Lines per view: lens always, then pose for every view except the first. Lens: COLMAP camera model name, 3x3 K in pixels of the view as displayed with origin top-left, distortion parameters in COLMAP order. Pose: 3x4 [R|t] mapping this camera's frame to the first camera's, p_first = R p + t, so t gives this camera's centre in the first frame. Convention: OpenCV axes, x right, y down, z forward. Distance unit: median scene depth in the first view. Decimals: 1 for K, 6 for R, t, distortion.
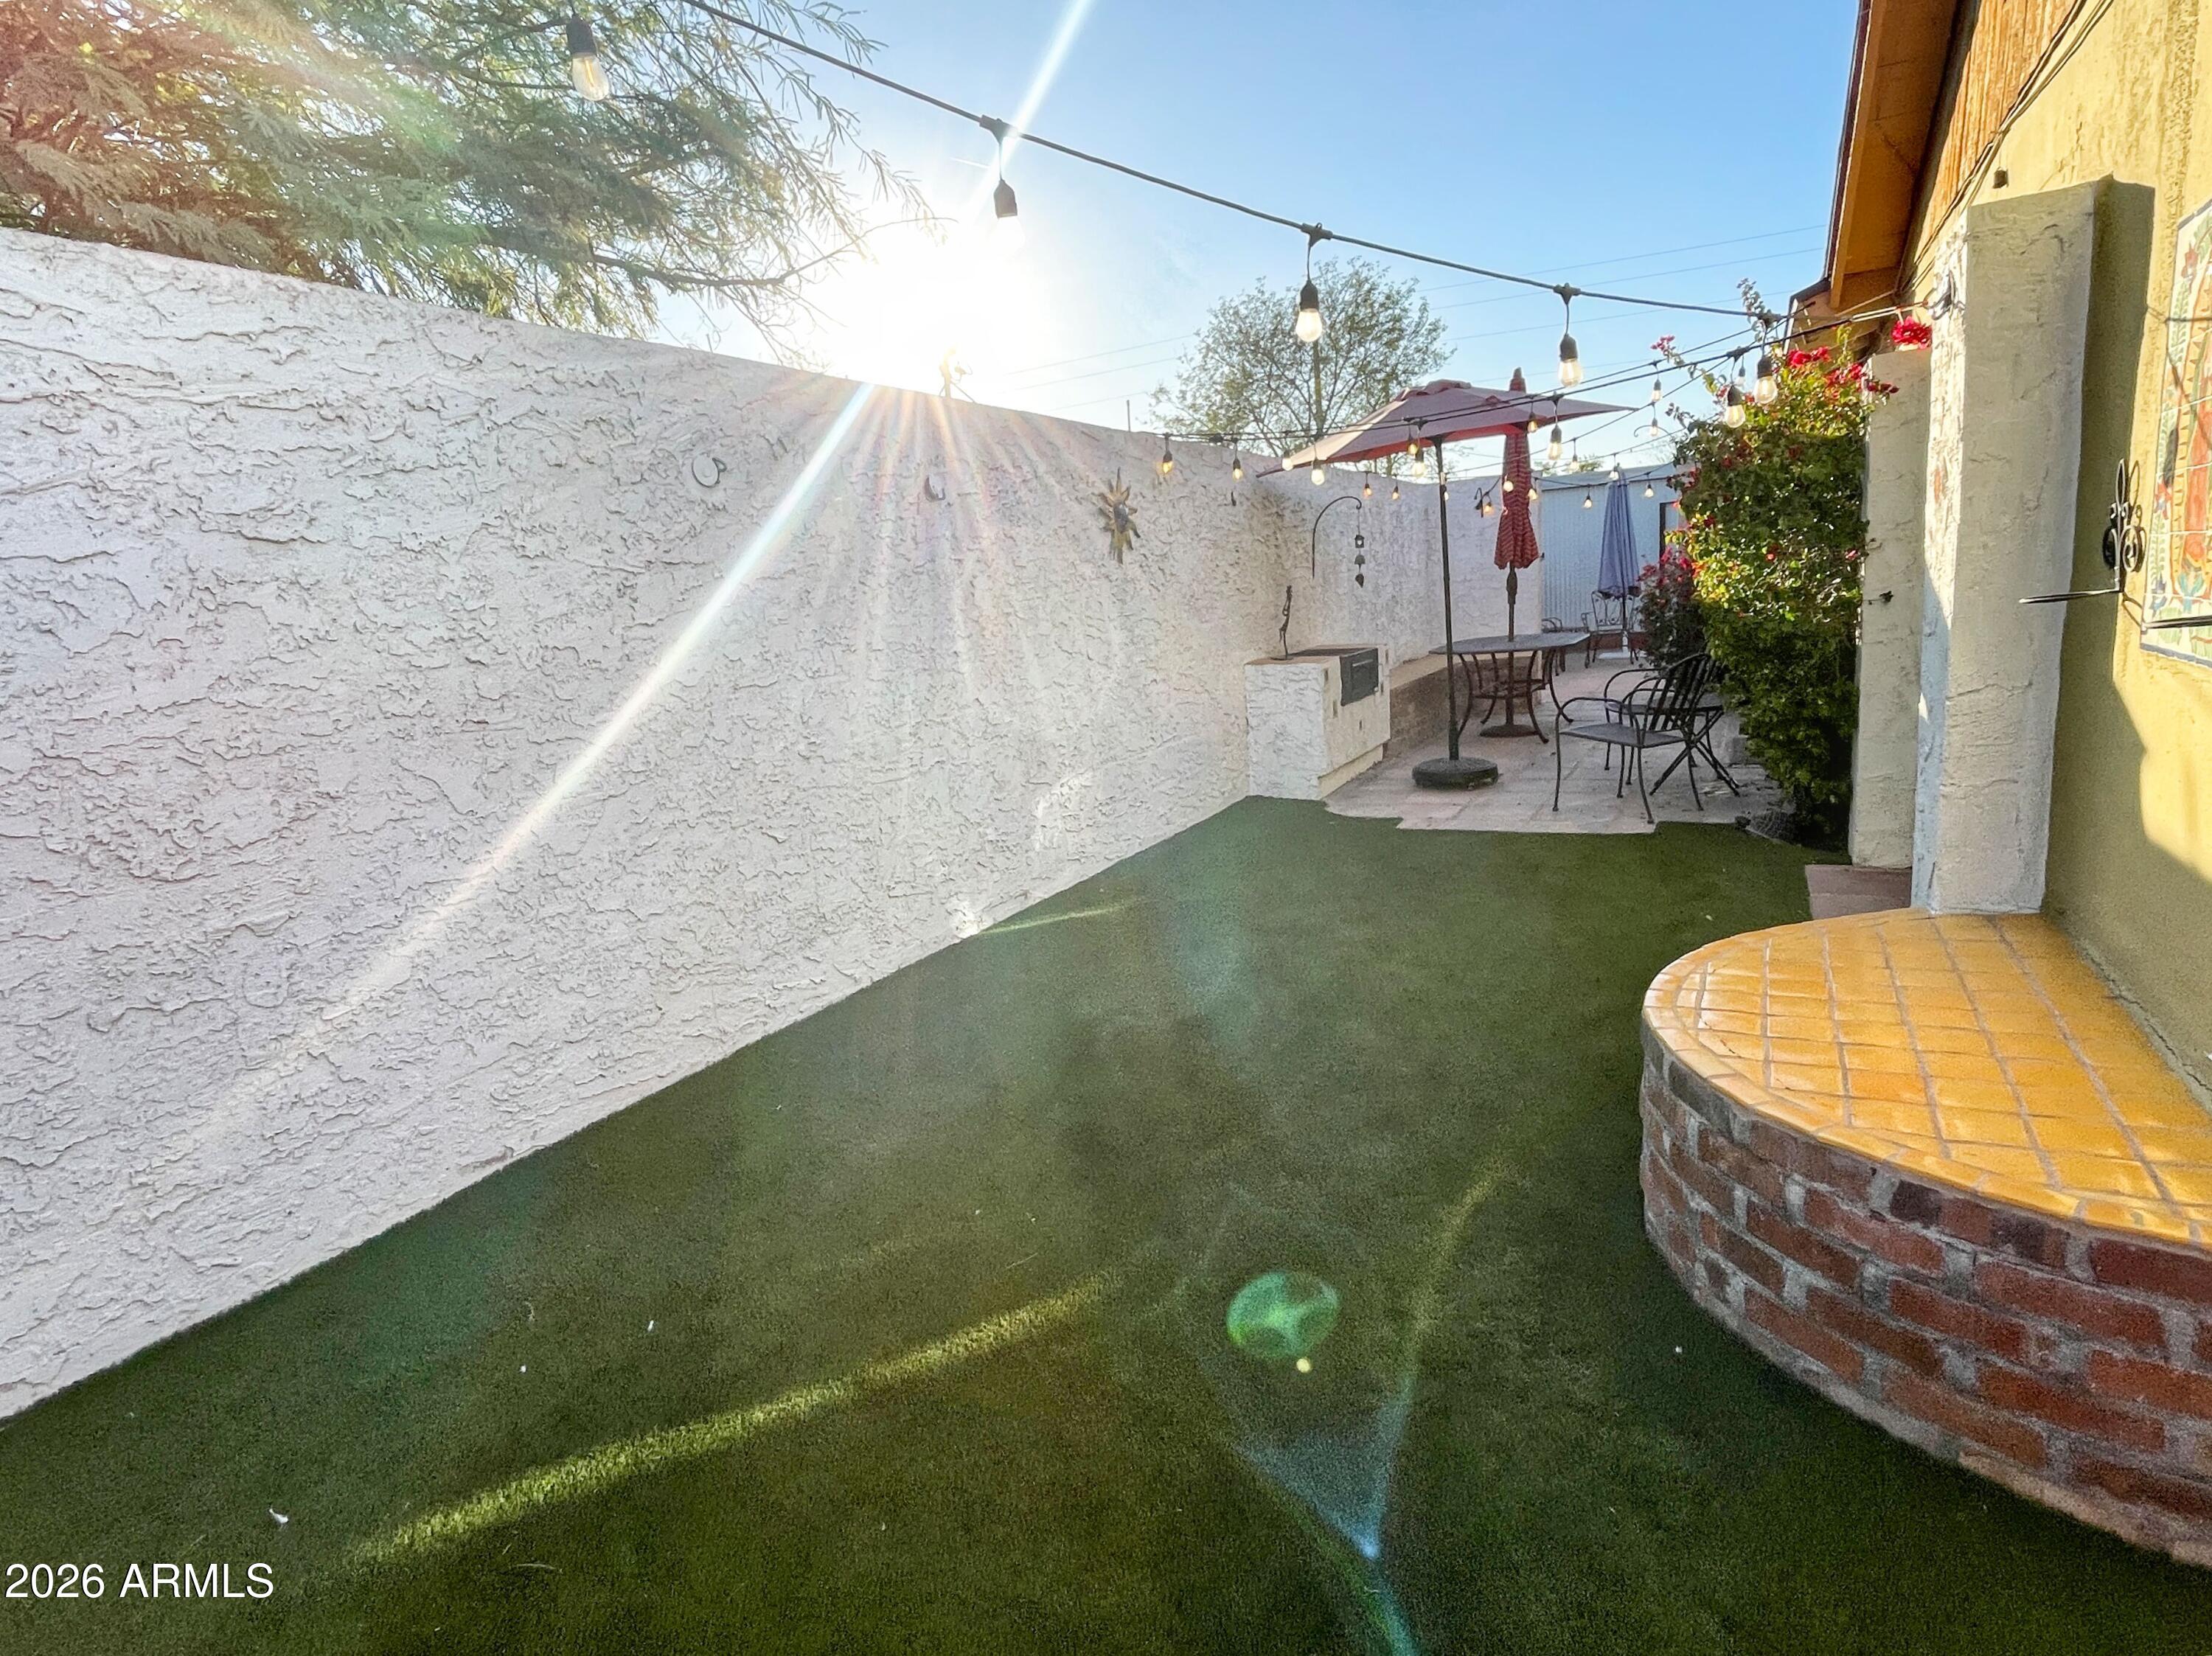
lens RADIAL K [[1126.2, 0, 1106.0], [0, 1126.2, 828.0], [0, 0, 1]] dist [0.019300, -0.012681]
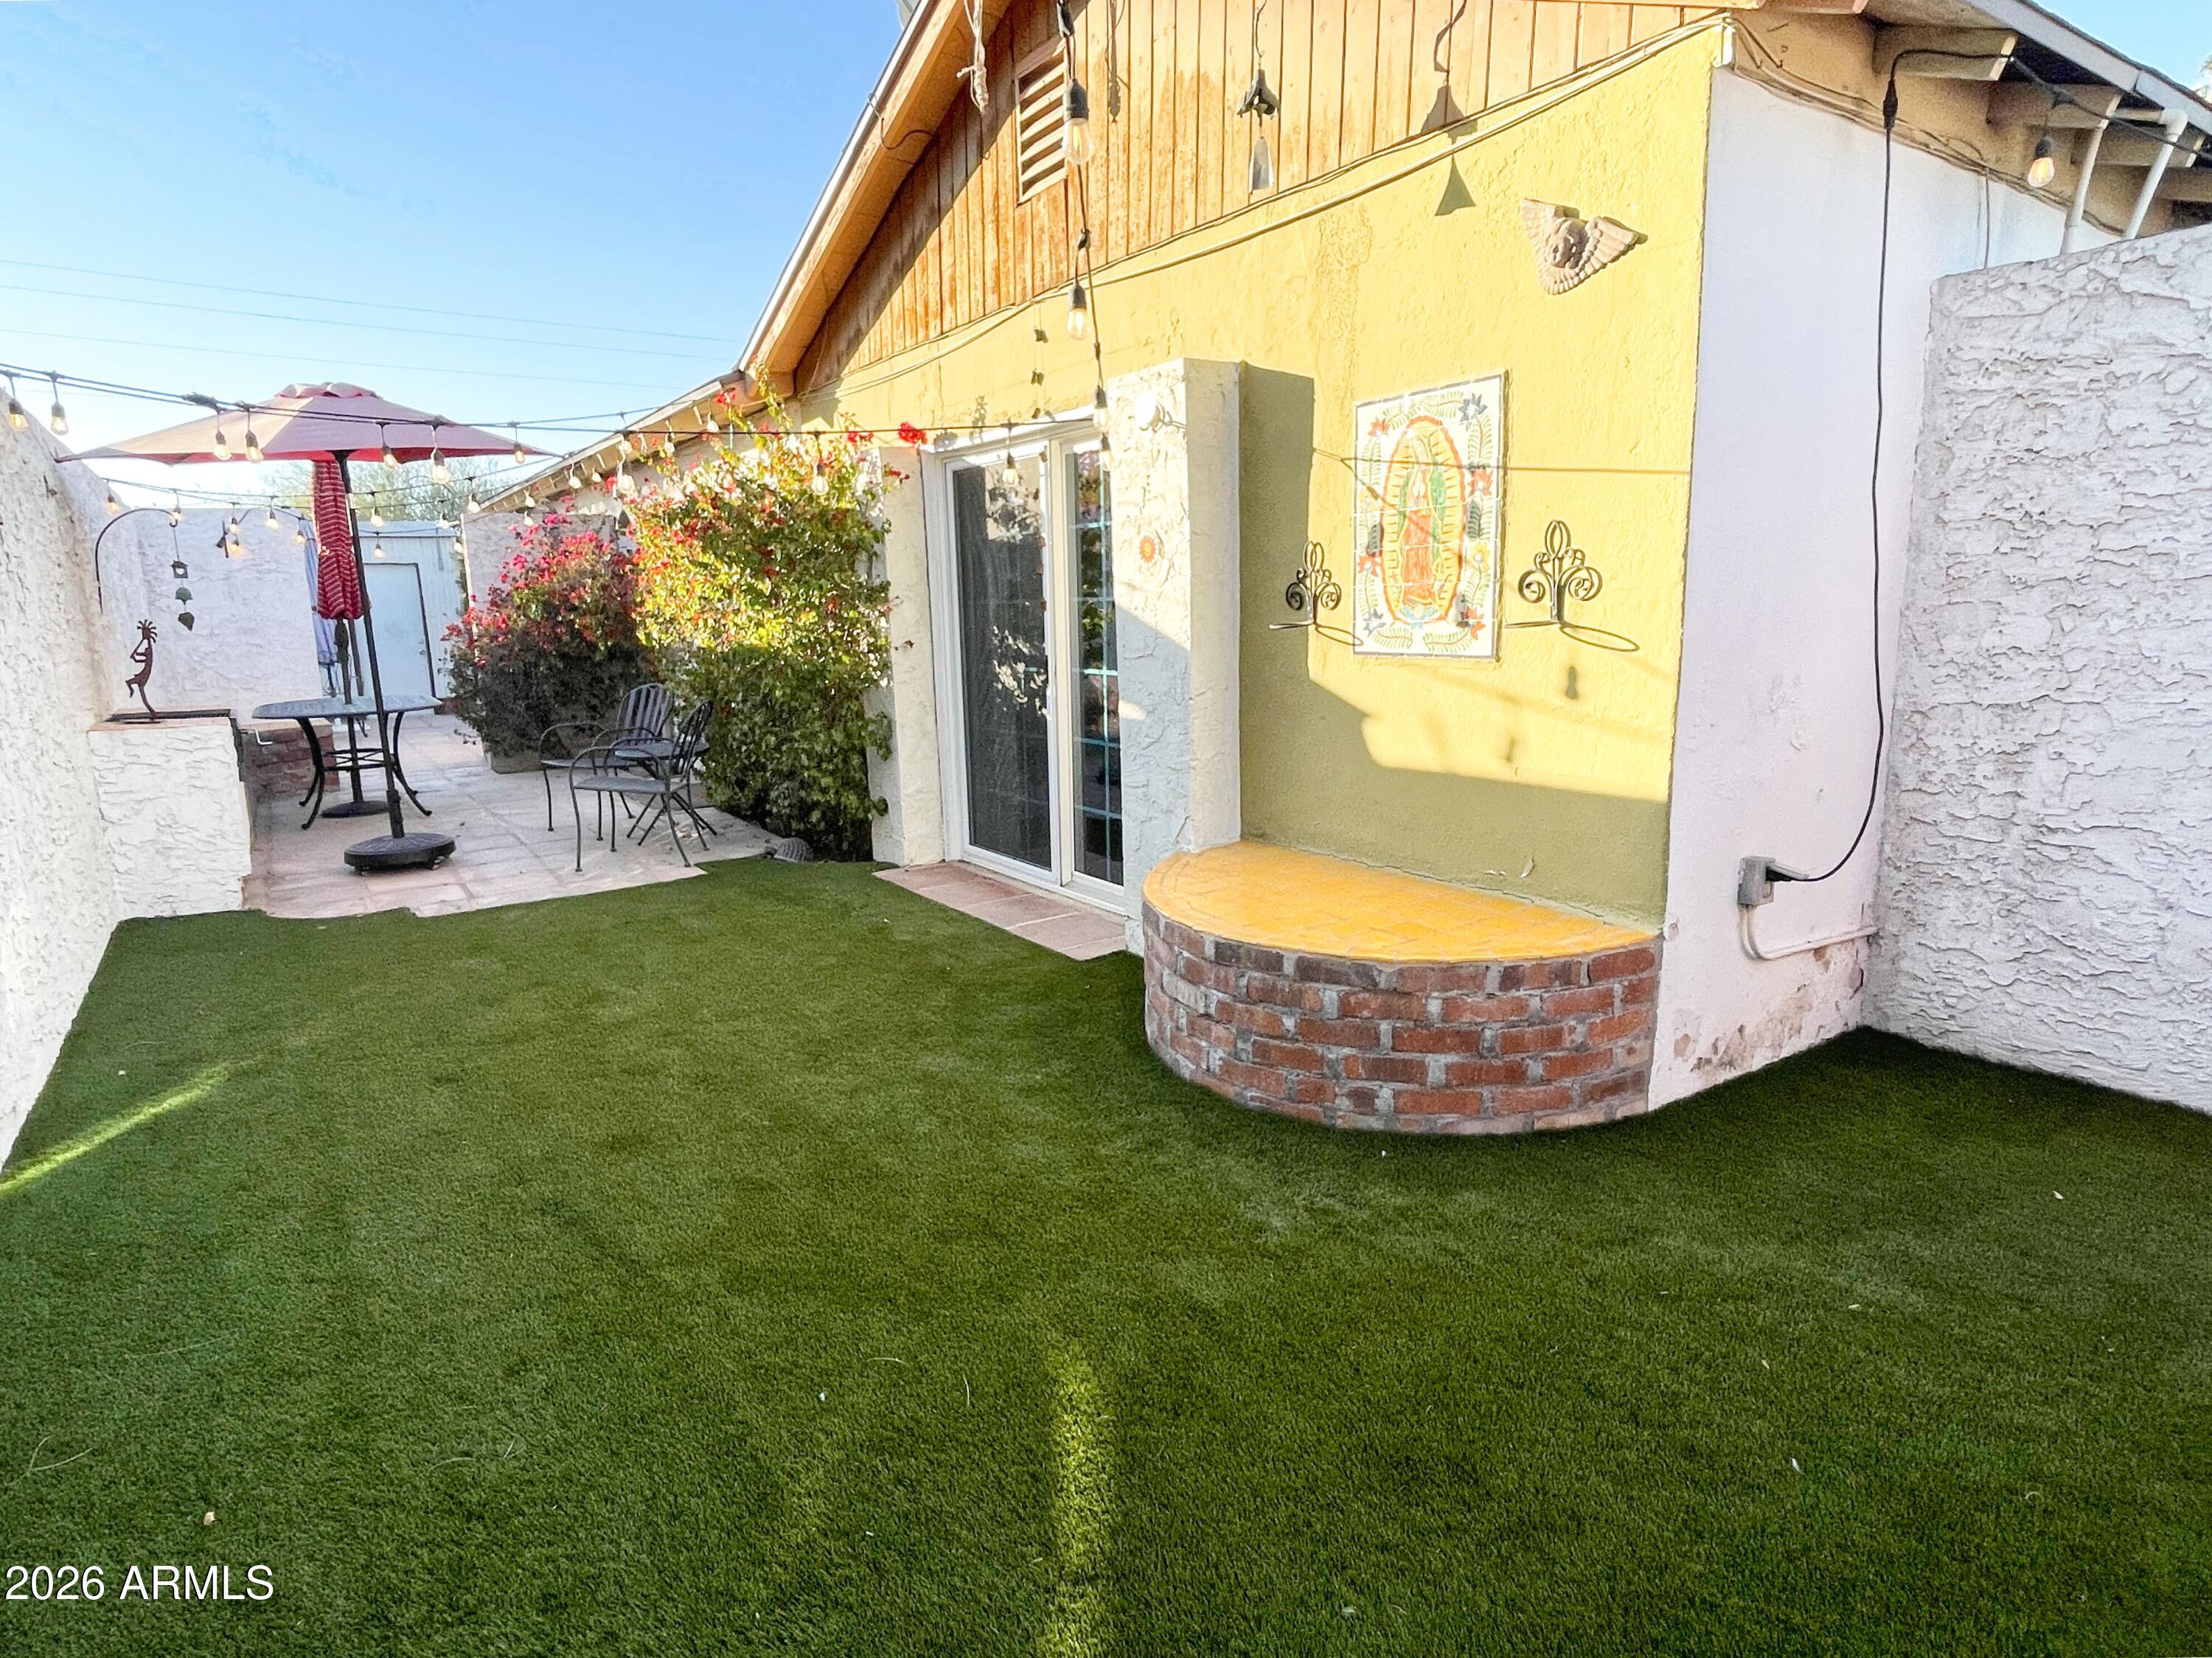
lens RADIAL K [[1164.7, 0, 1106.0], [0, 1164.7, 829.0], [0, 0, 1]] dist [-0.003323, -0.000407]
pose [[0.487333, -0.108245, 0.866481, -0.825470], [0.166468, 0.985605, 0.029501, -0.019427], [-0.857202, 0.129865, 0.498337, 0.540352]]
